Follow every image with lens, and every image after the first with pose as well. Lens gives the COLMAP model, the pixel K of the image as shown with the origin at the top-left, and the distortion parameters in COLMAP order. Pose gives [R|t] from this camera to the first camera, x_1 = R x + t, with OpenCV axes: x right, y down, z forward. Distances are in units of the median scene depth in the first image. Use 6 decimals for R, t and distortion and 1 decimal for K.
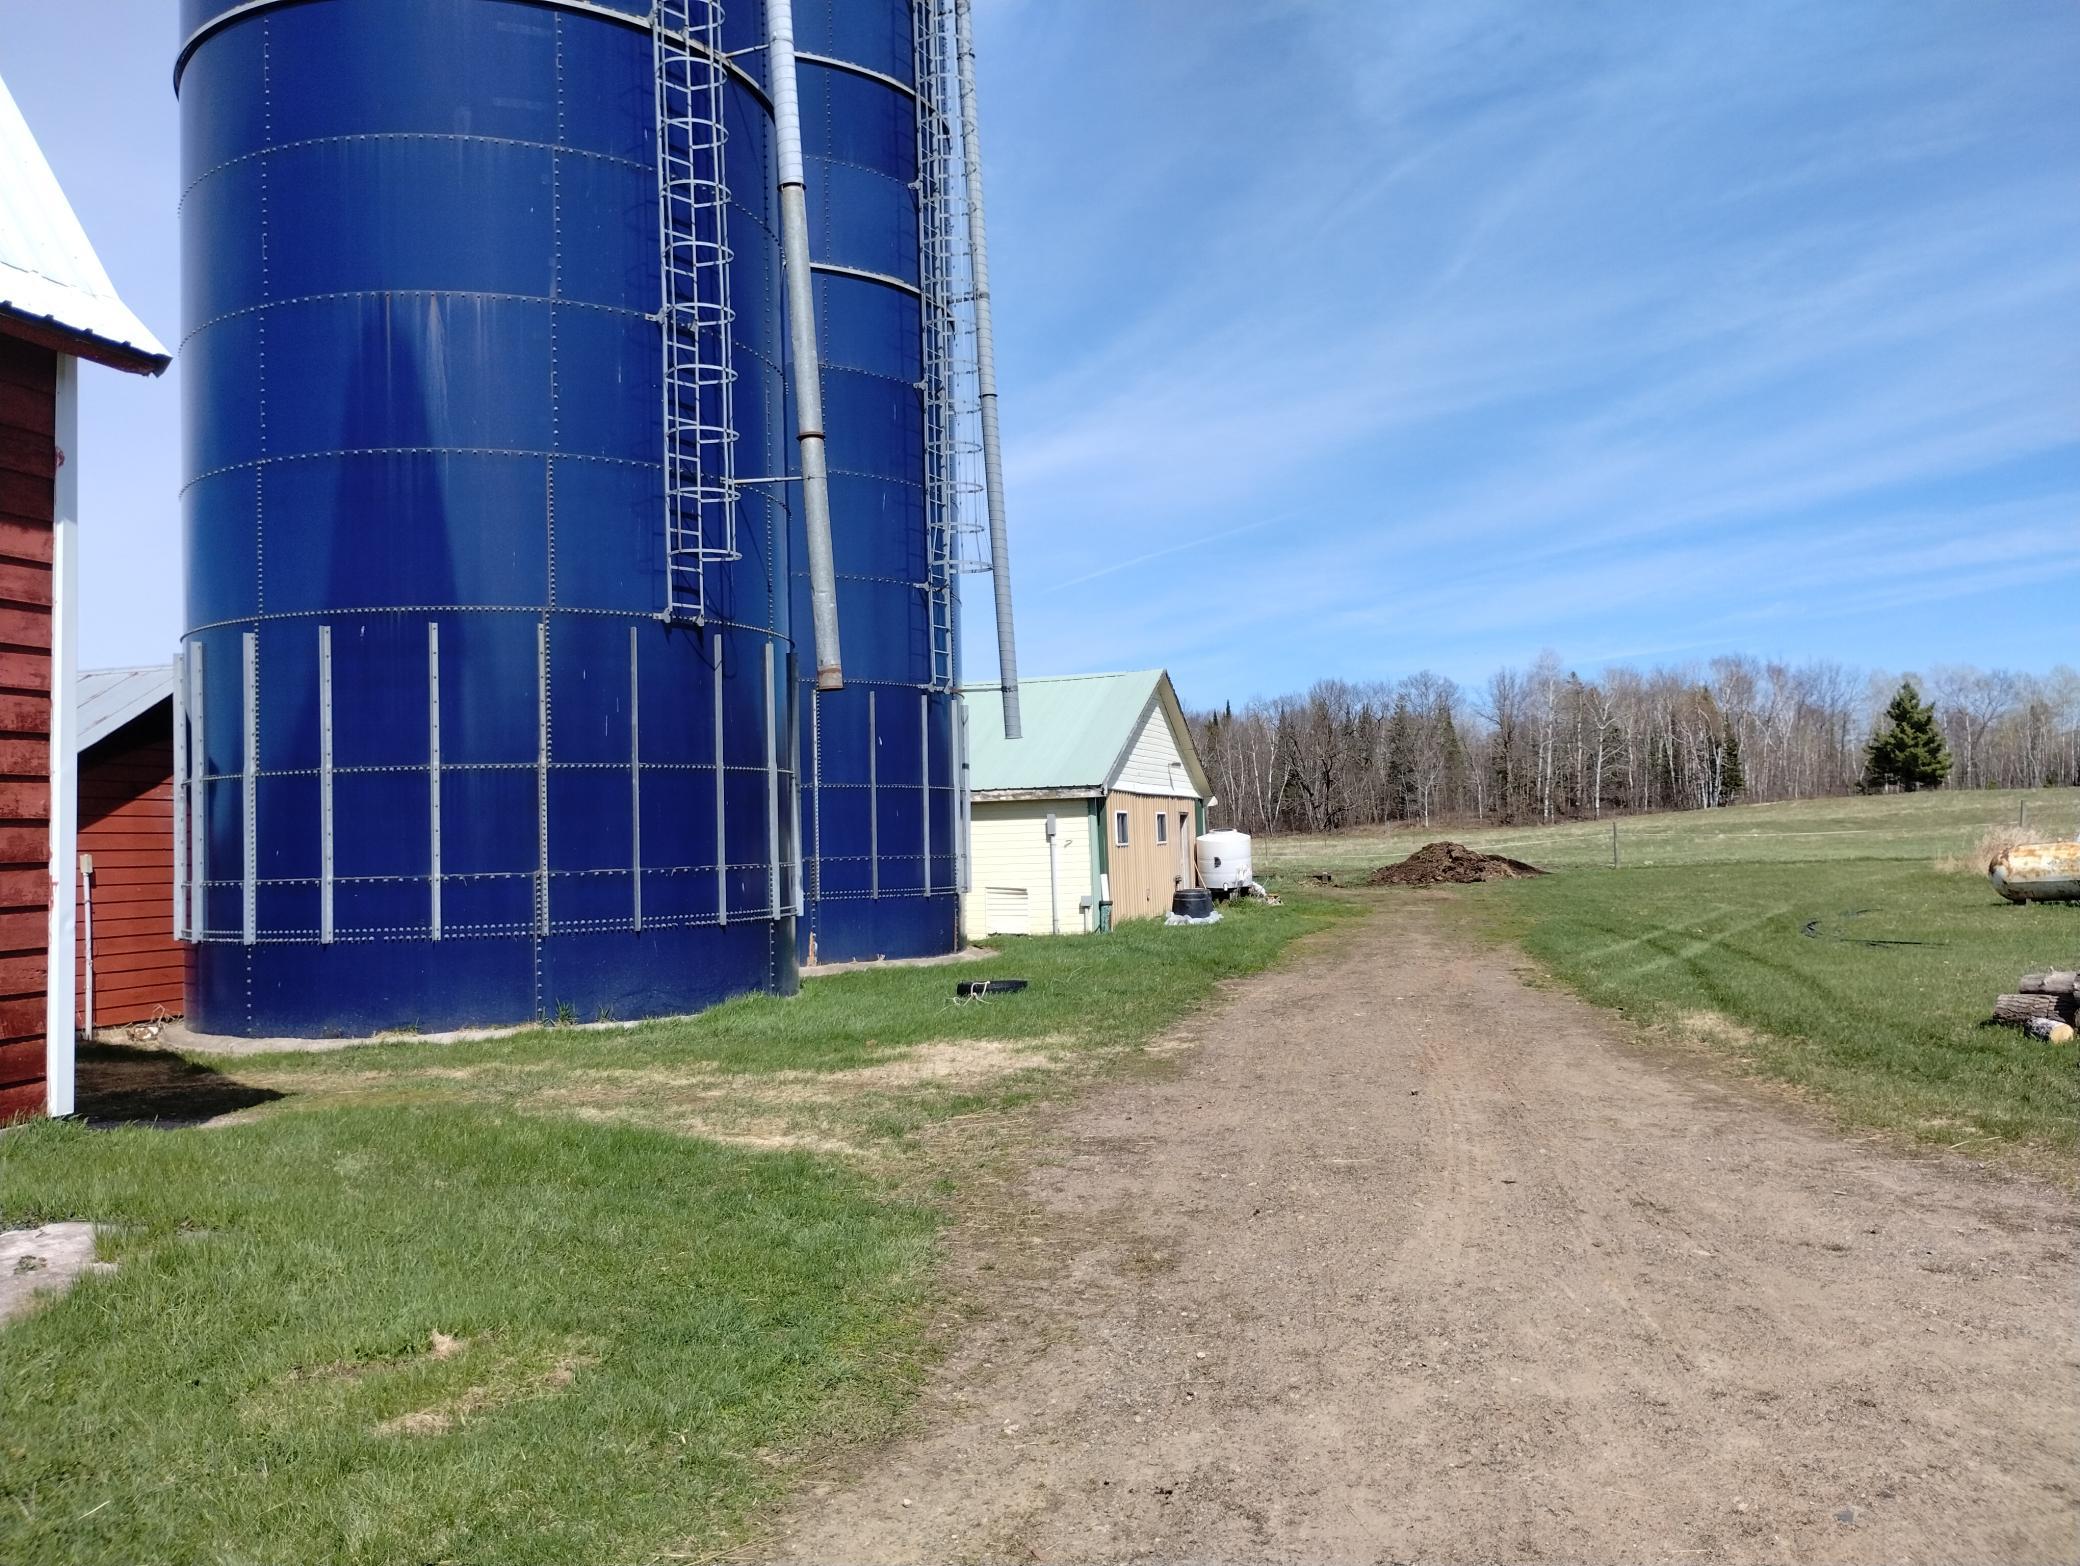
lens RADIAL K [[1743.7, 0, 1052.5], [0, 1743.7, 774.7], [0, 0, 1]] dist [0.050992, -0.064079]
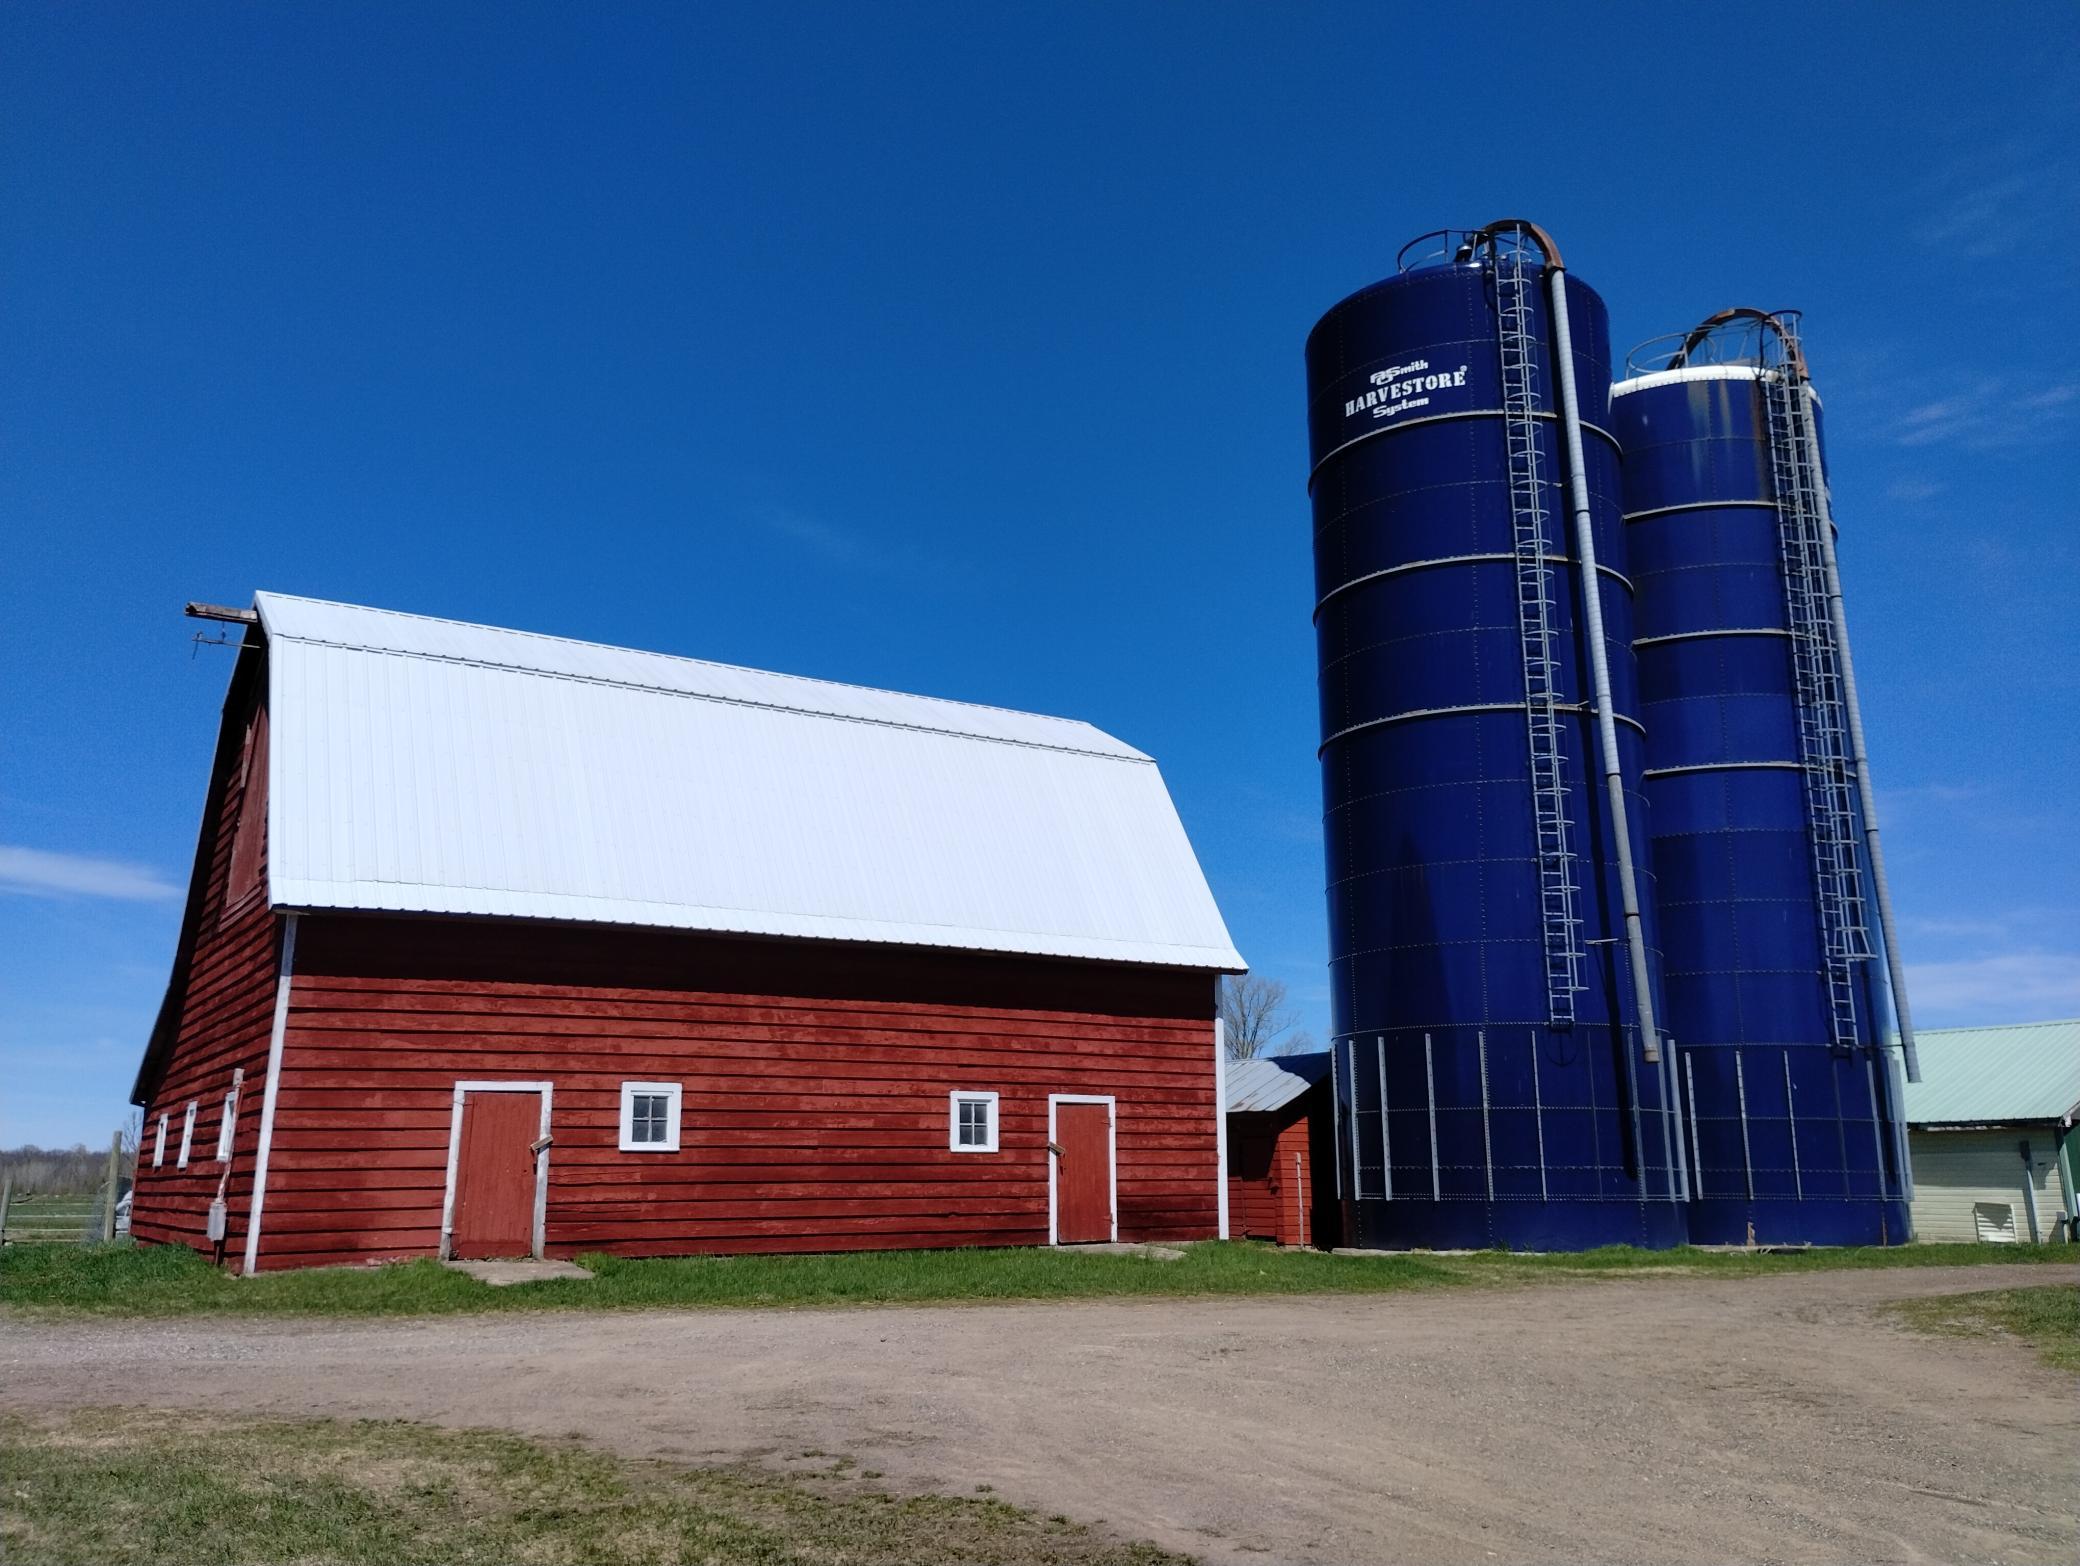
lens RADIAL K [[1579.7, 0, 1025.1], [0, 1579.7, 792.3], [0, 0, 1]] dist [0.036513, -0.017620]
pose [[0.730670, -0.136822, -0.668881, 0.535666], [0.007162, 0.981195, -0.192884, -0.013240], [0.682694, 0.136144, 0.717910, -0.611974]]
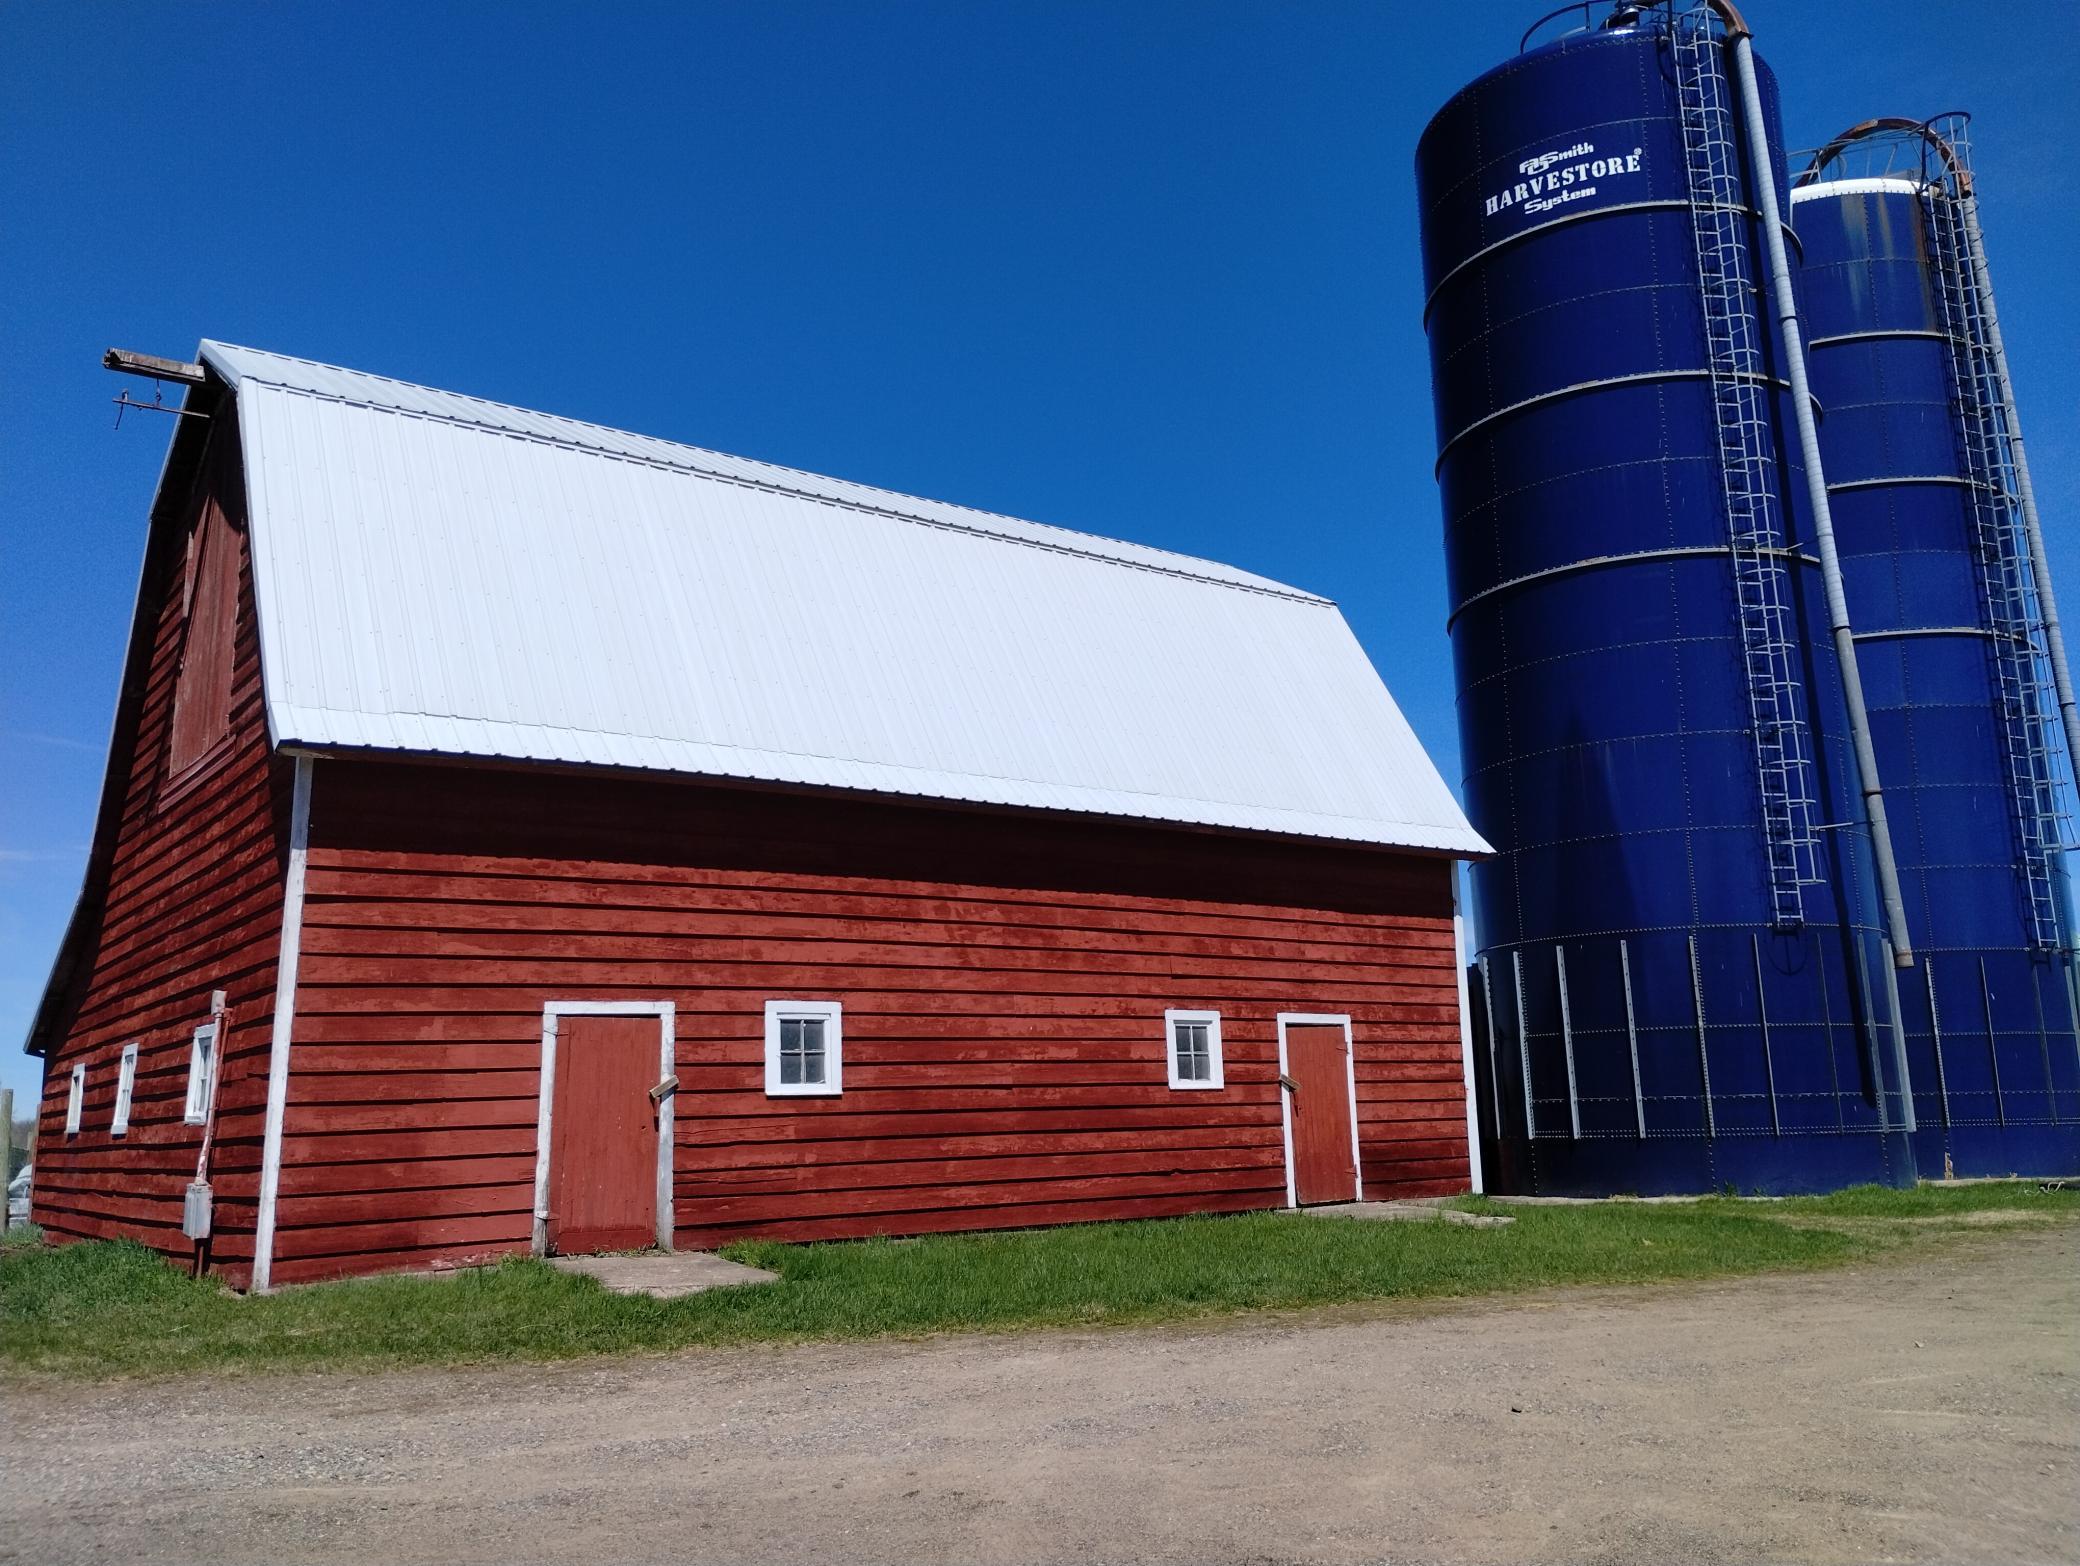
lens RADIAL K [[1628.0, 0, 1035.8], [0, 1628.0, 775.2], [0, 0, 1]] dist [0.037328, -0.021195]
pose [[0.770783, -0.125080, -0.624698, 0.197228], [0.028003, 0.986242, -0.162919, -0.005028], [0.636482, 0.108082, 0.763681, -0.532475]]
